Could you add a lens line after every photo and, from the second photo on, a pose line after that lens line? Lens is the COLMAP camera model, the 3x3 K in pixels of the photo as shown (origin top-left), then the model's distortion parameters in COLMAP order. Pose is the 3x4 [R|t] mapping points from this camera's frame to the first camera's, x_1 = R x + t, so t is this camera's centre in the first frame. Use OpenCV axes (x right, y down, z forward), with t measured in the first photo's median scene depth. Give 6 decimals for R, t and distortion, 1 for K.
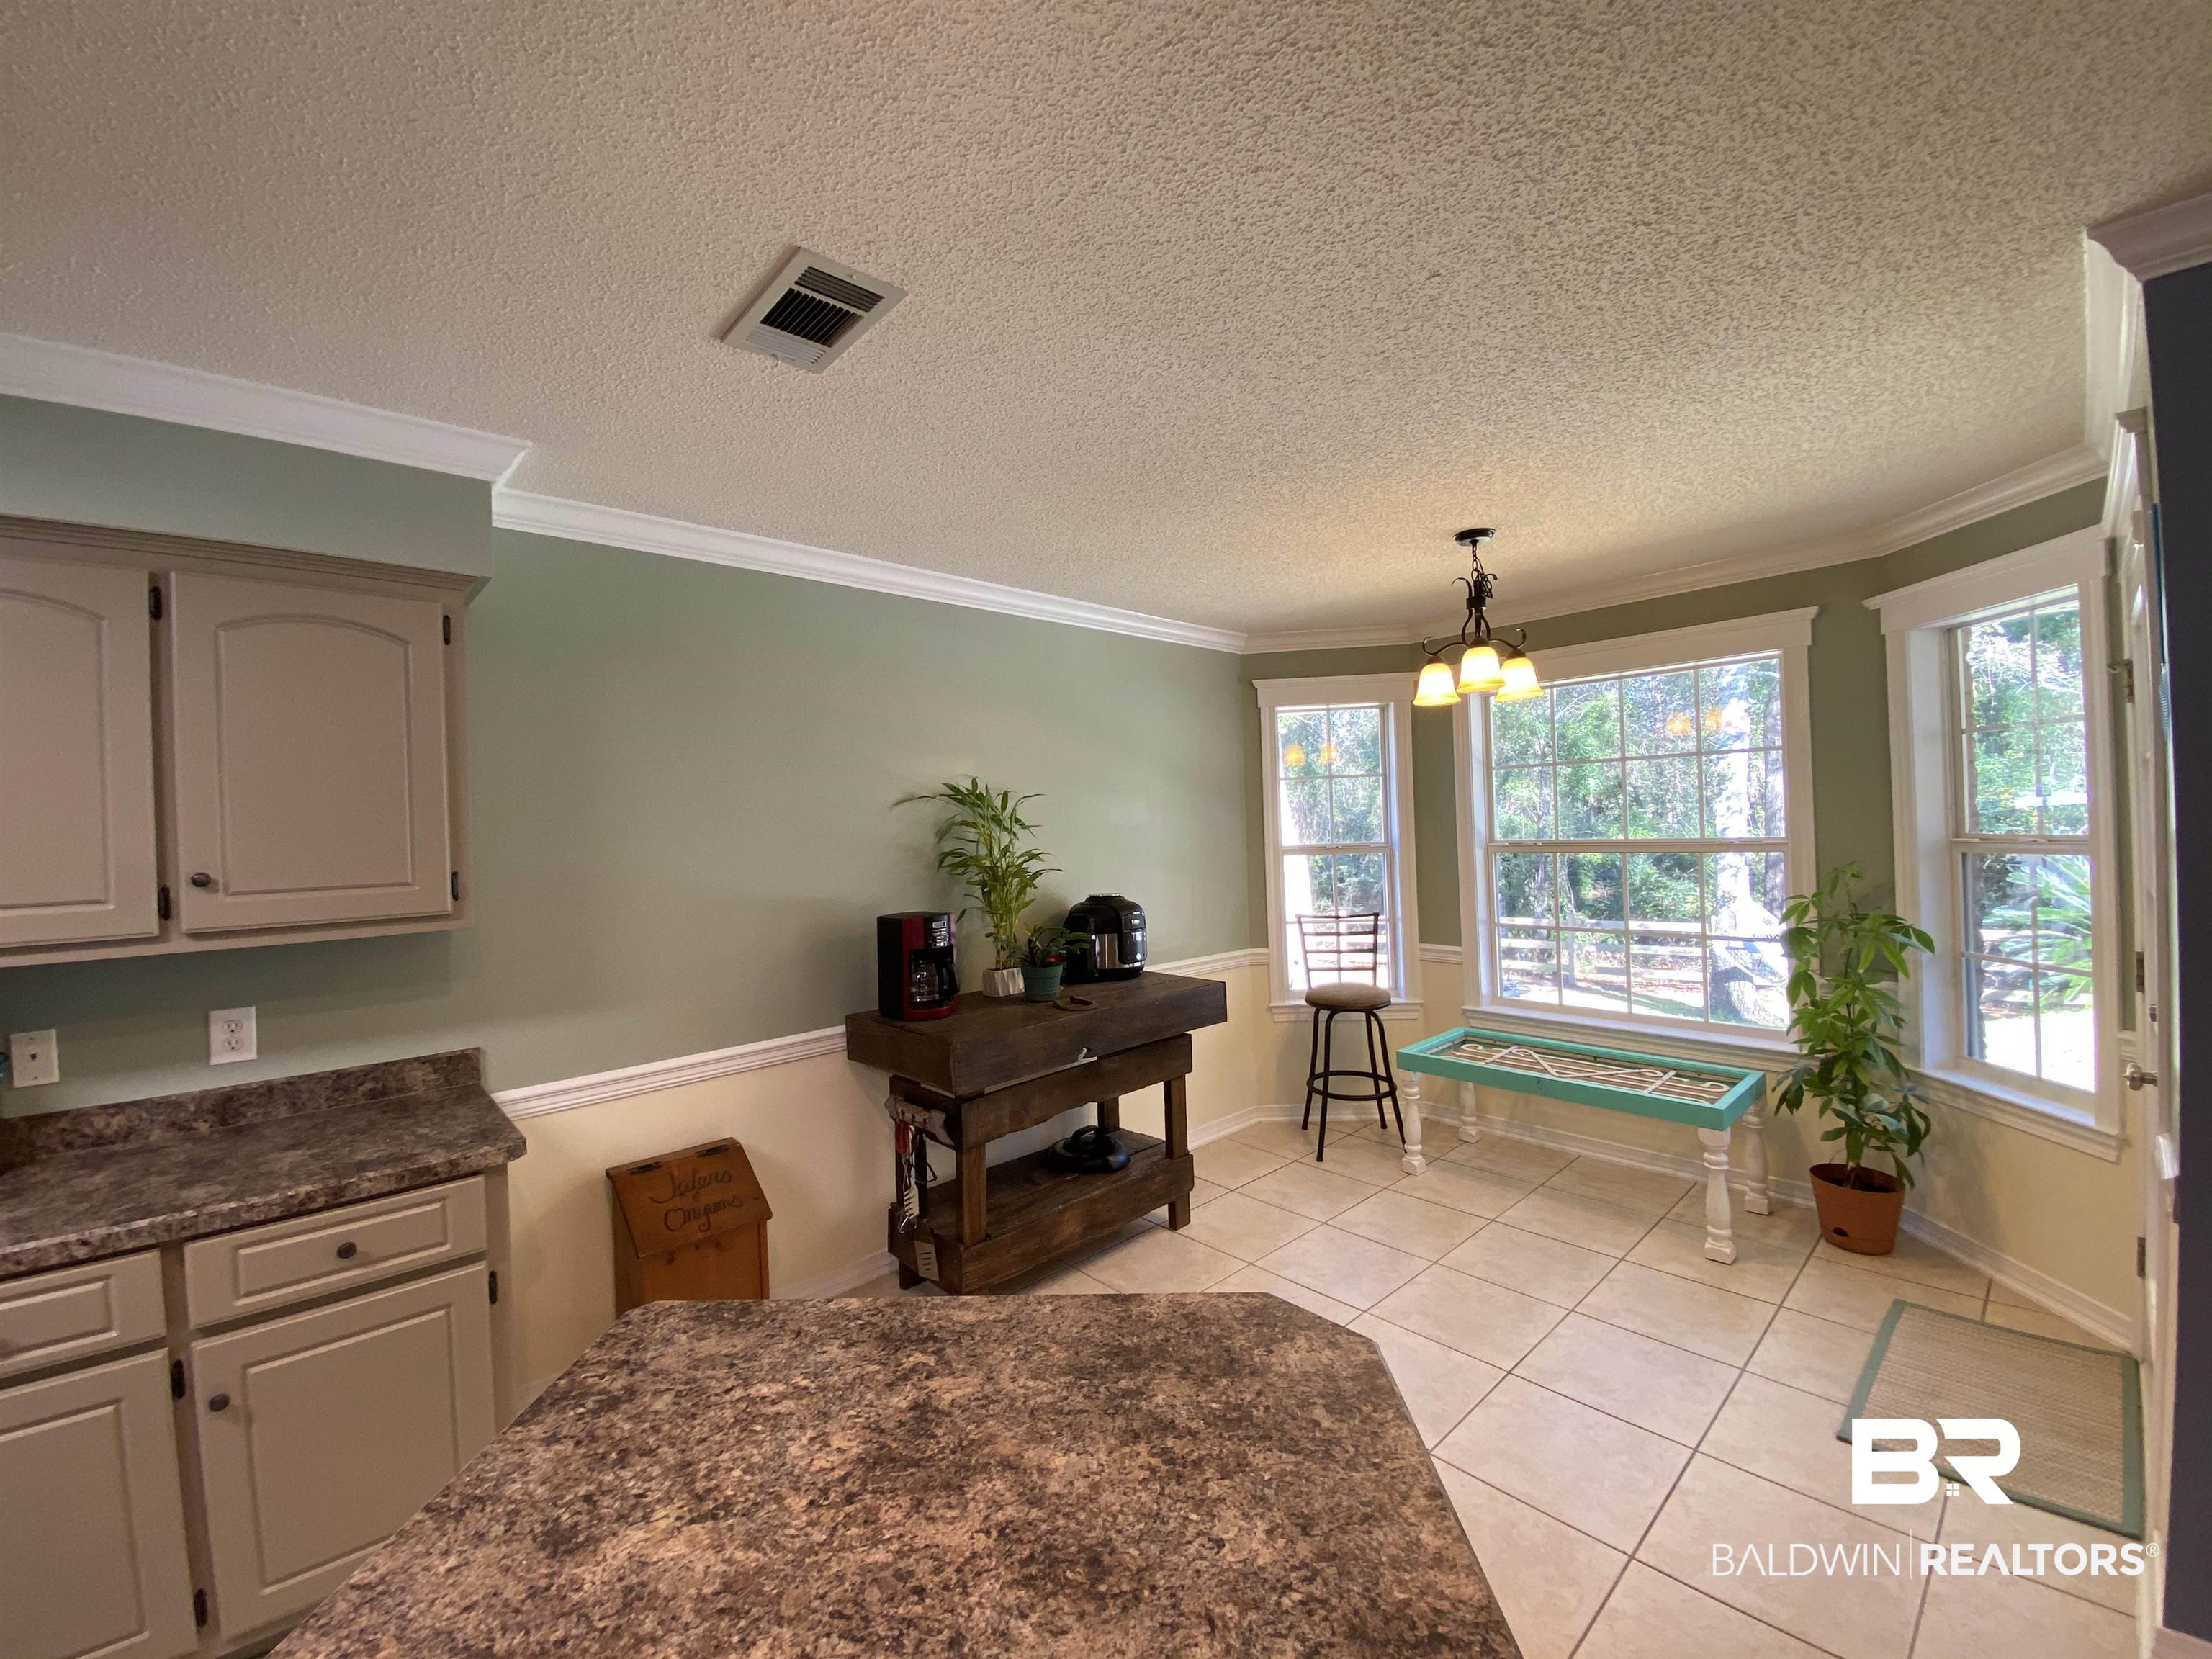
lens RADIAL K [[893.1, 0, 1112.0], [0, 893.1, 824.5], [0, 0, 1]] dist [0.019741, -0.018140]
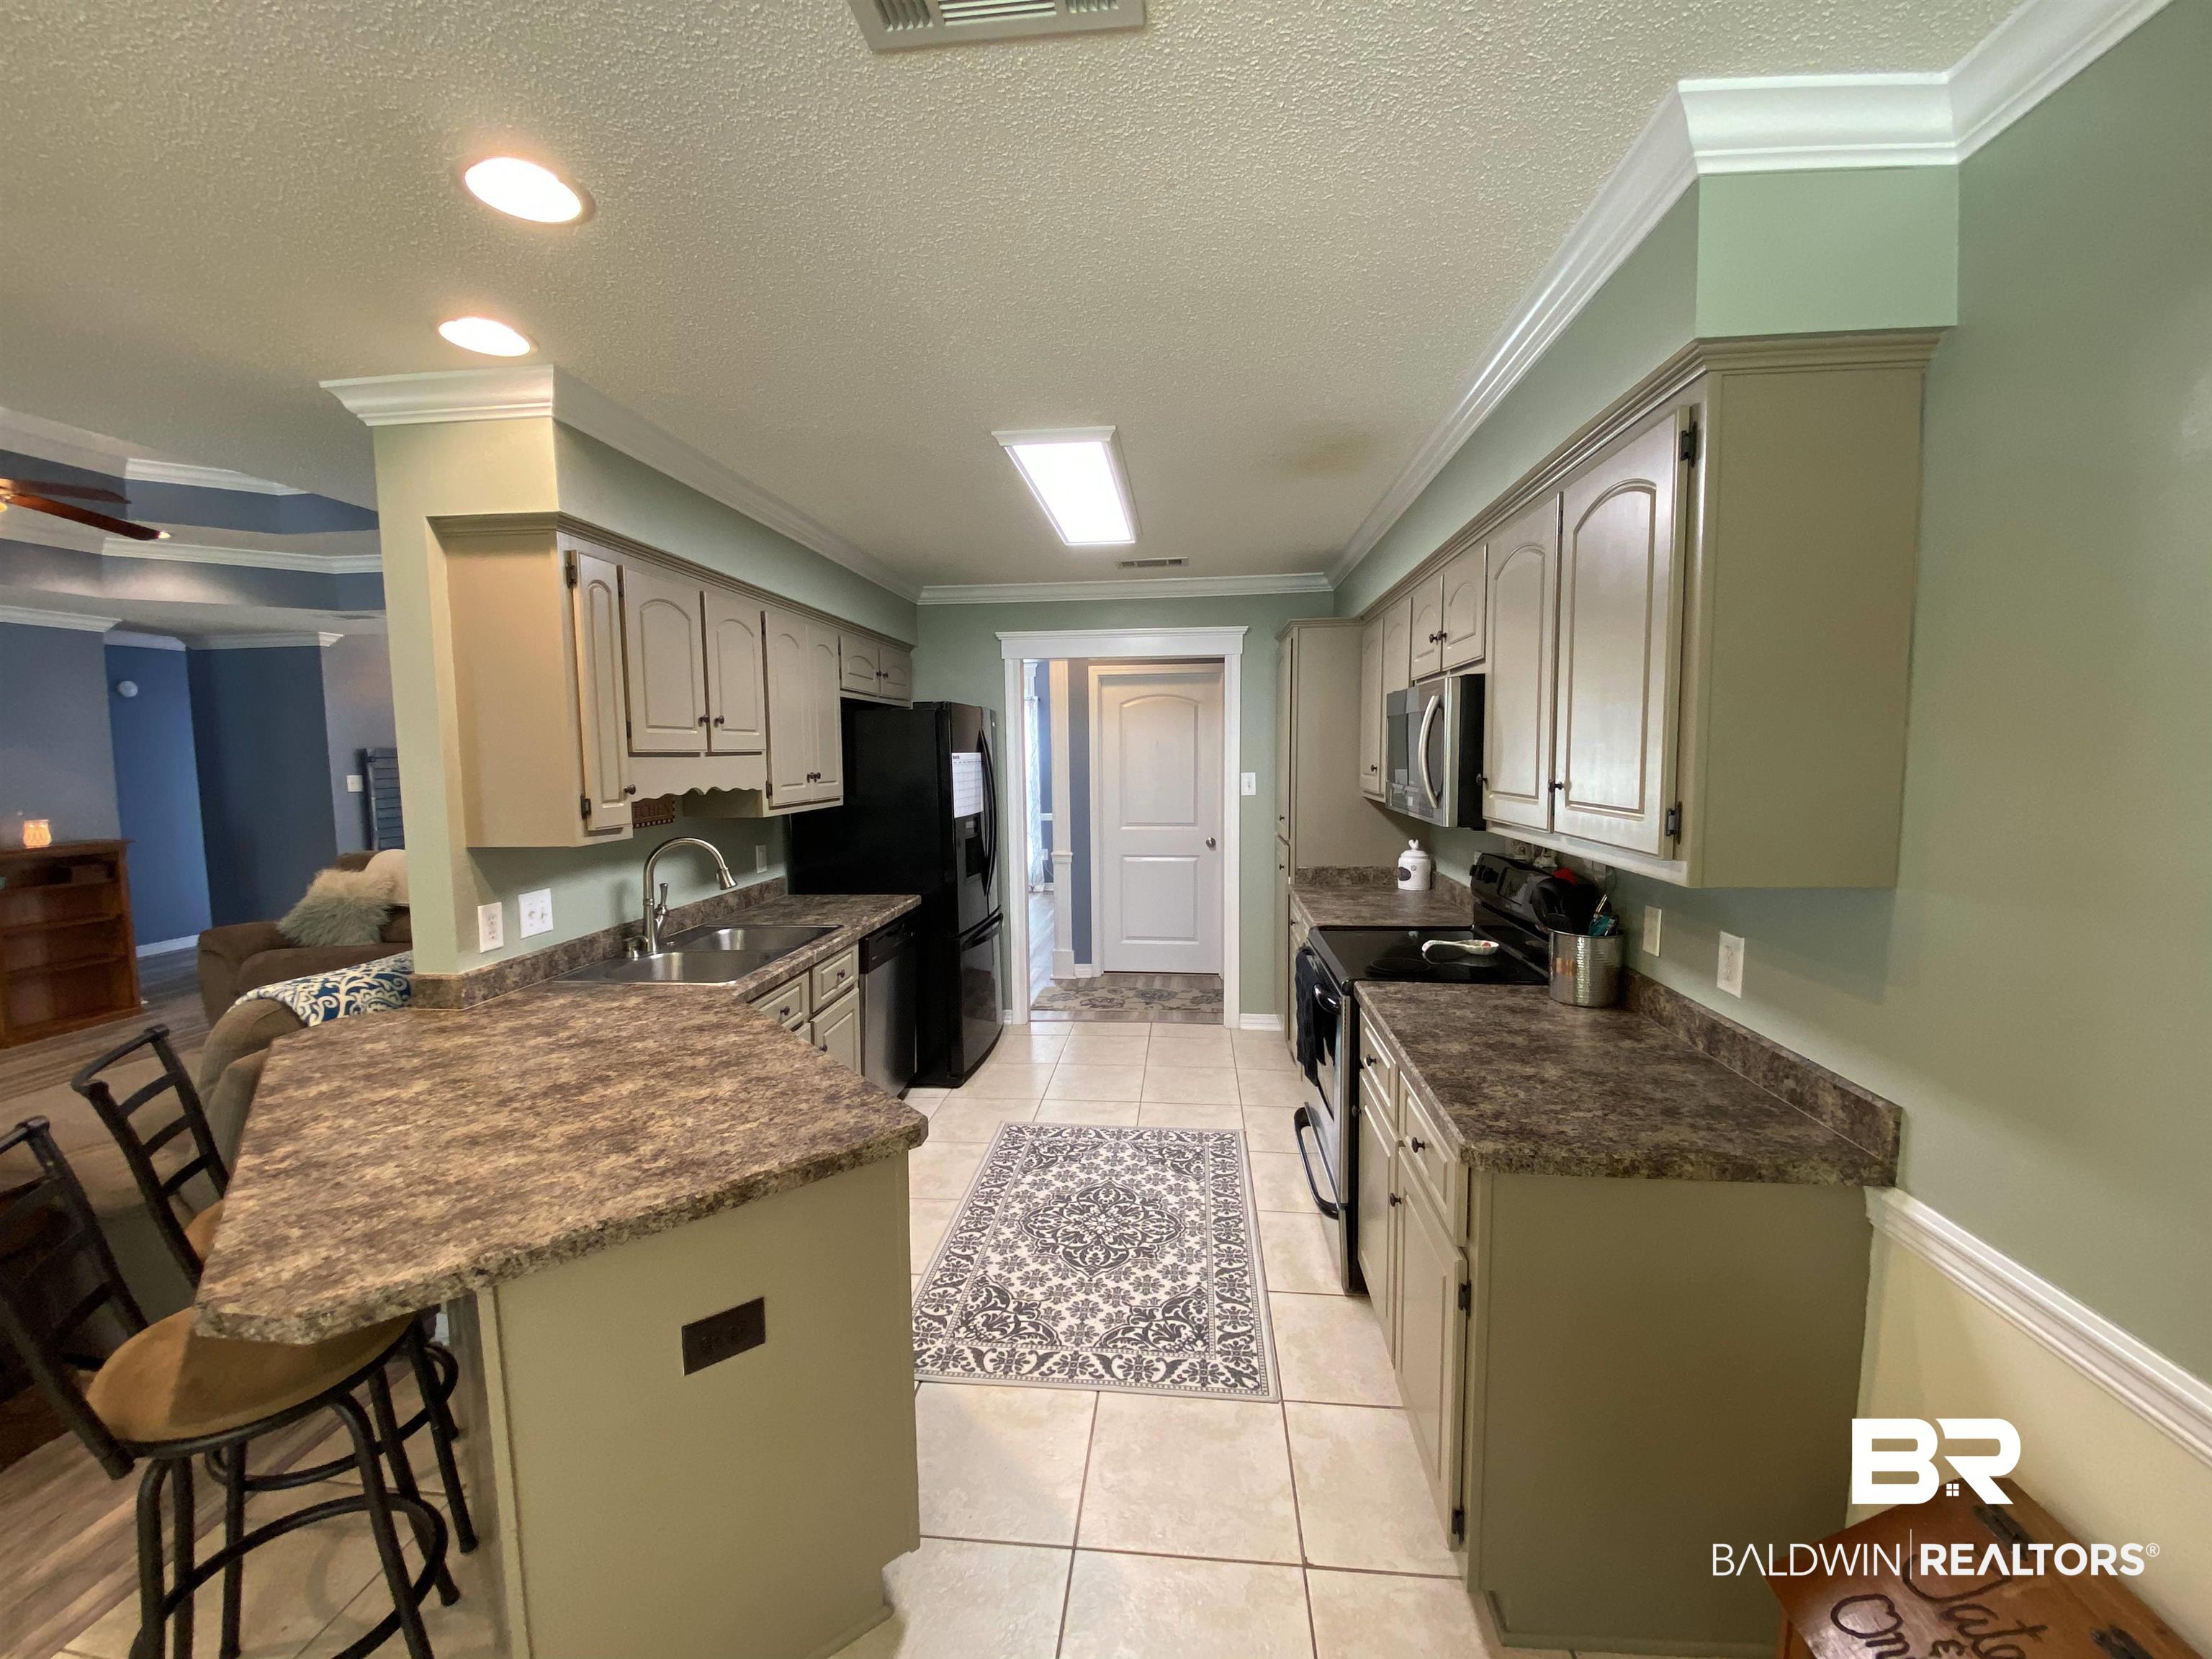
lens RADIAL K [[893.1, 0, 1104.0], [0, 893.1, 818.6], [0, 0, 1]] dist [0.019741, -0.018140]
pose [[-0.747811, 0.096211, -0.656904, 0.071392], [0.036426, 0.993899, 0.104102, -0.027902], [0.662912, 0.053920, -0.746753, 1.384657]]
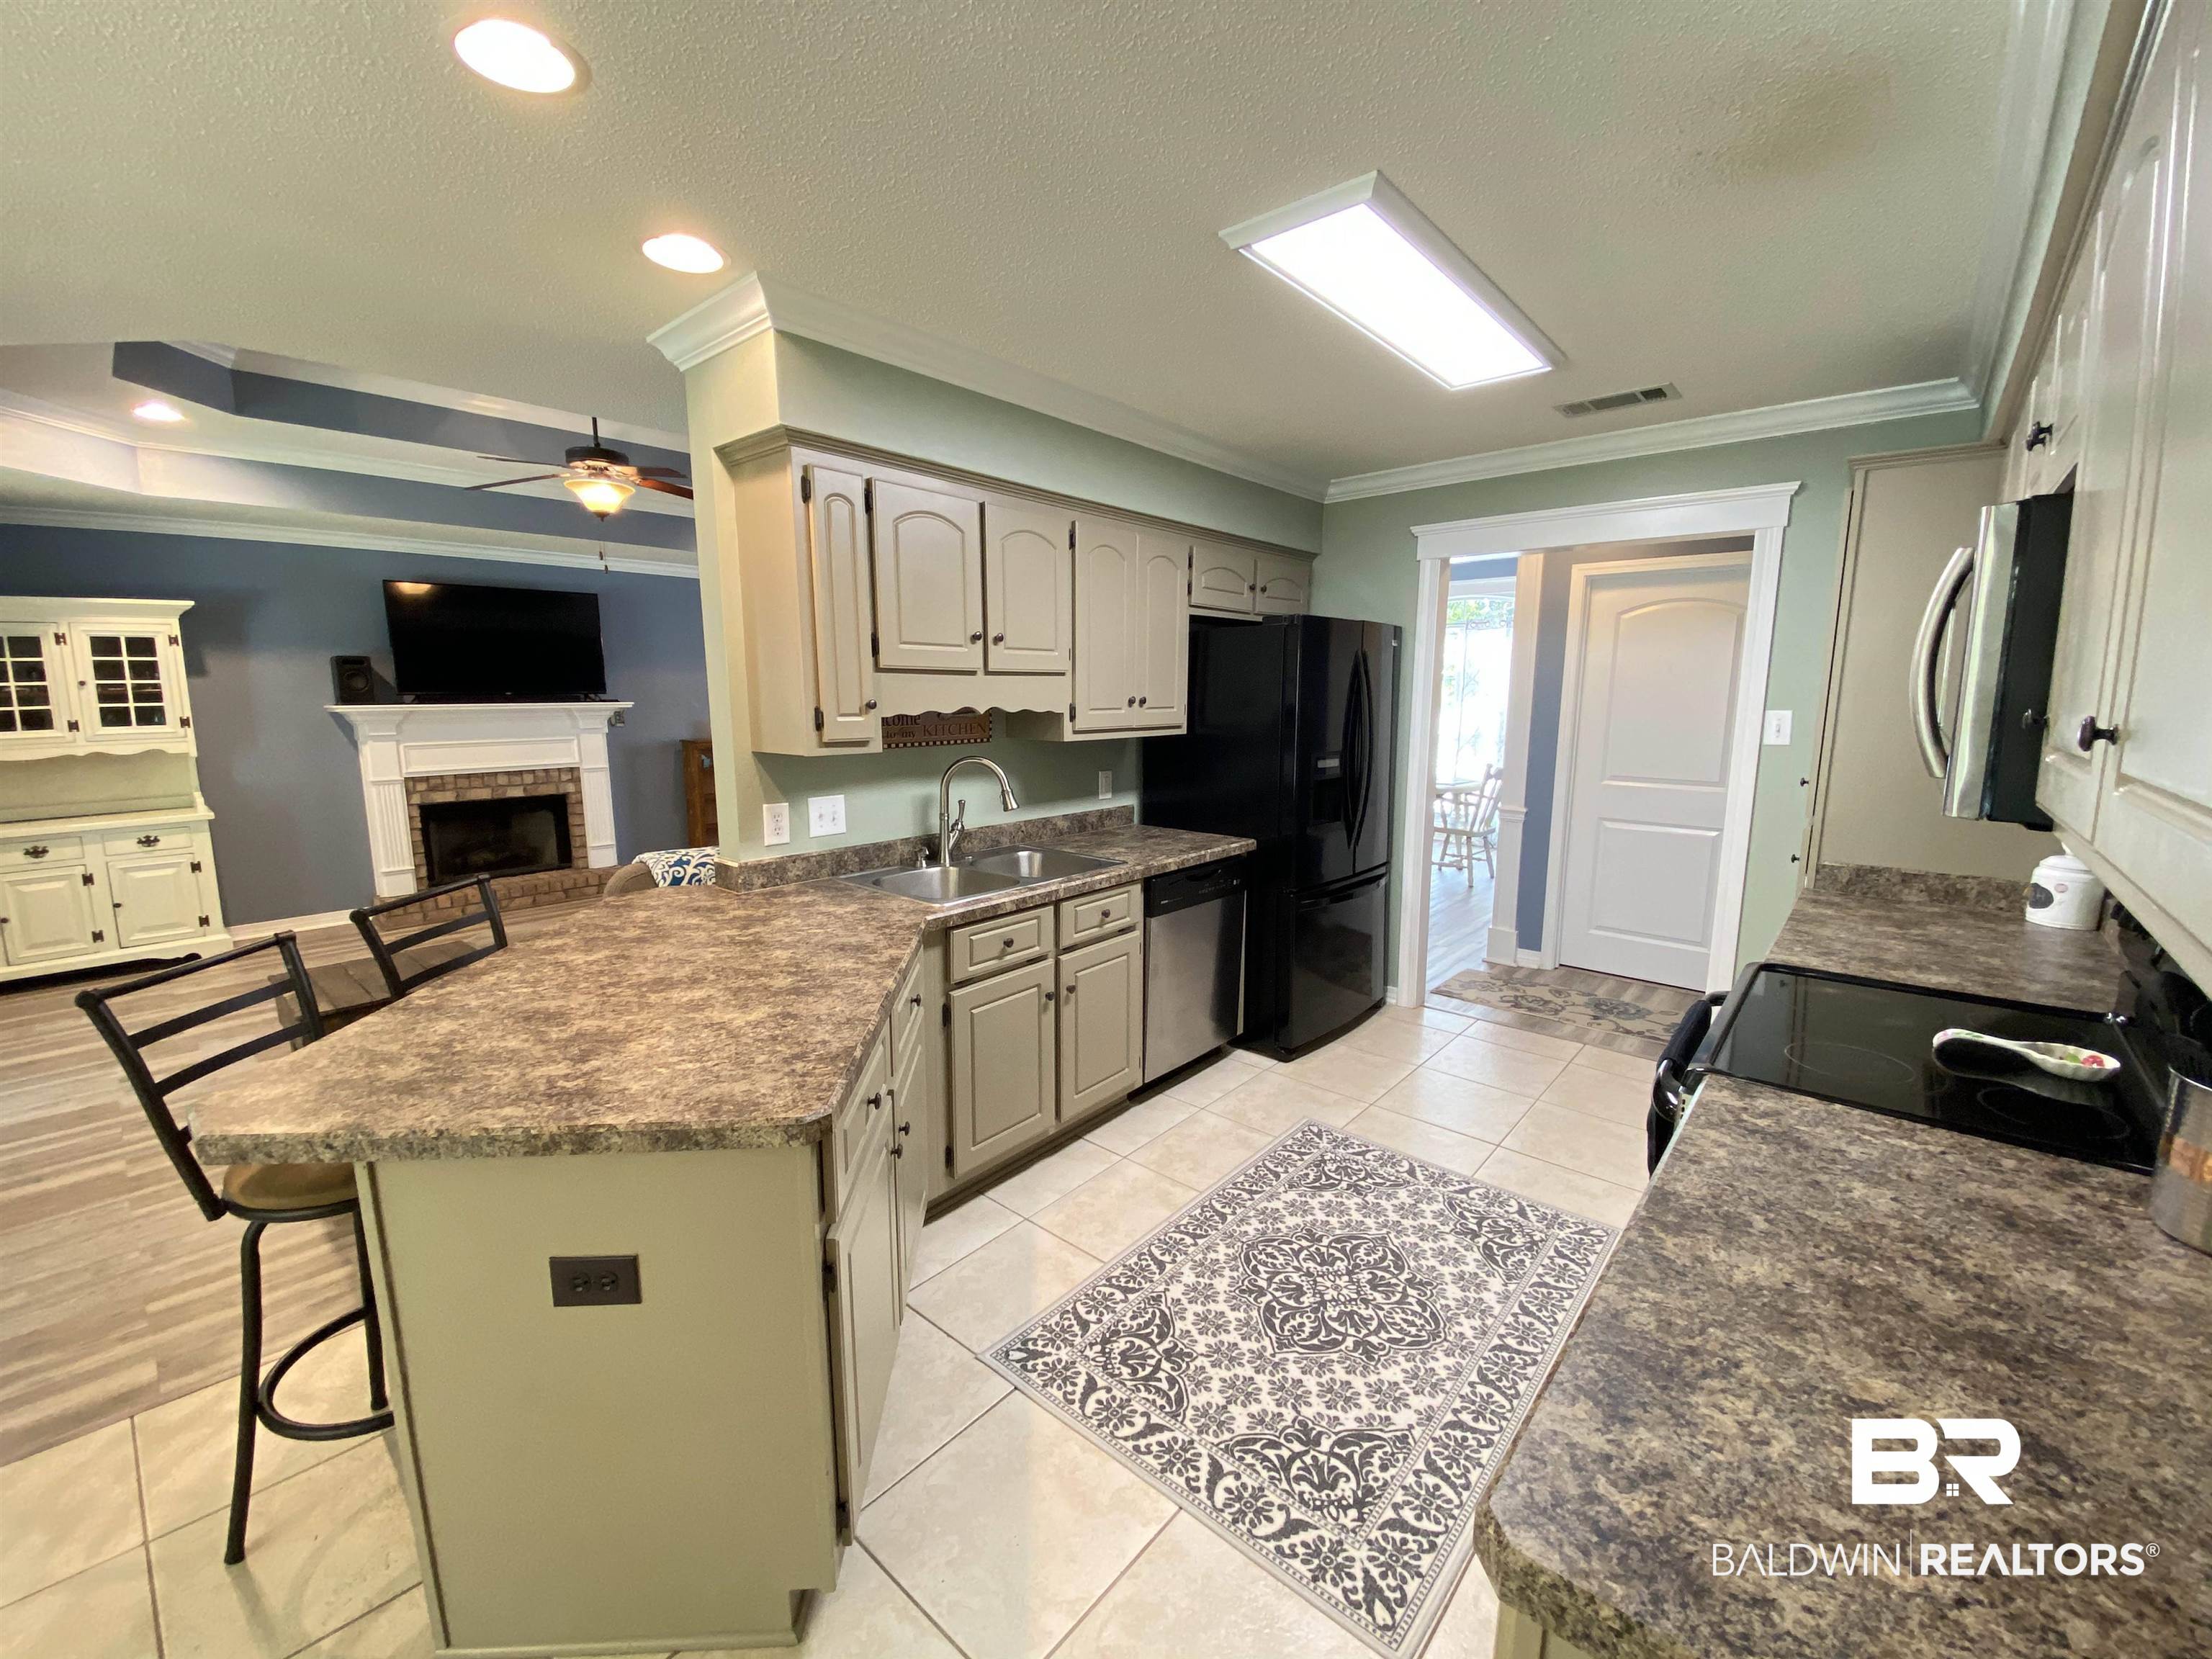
lens RADIAL K [[893.1, 0, 1105.4], [0, 893.1, 826.0], [0, 0, 1]] dist [0.019741, -0.018140]
pose [[-0.993909, 0.050113, -0.098154, -0.500262], [0.034001, 0.986624, 0.159430, 0.021518], [0.104831, 0.155122, -0.982318, 1.310012]]
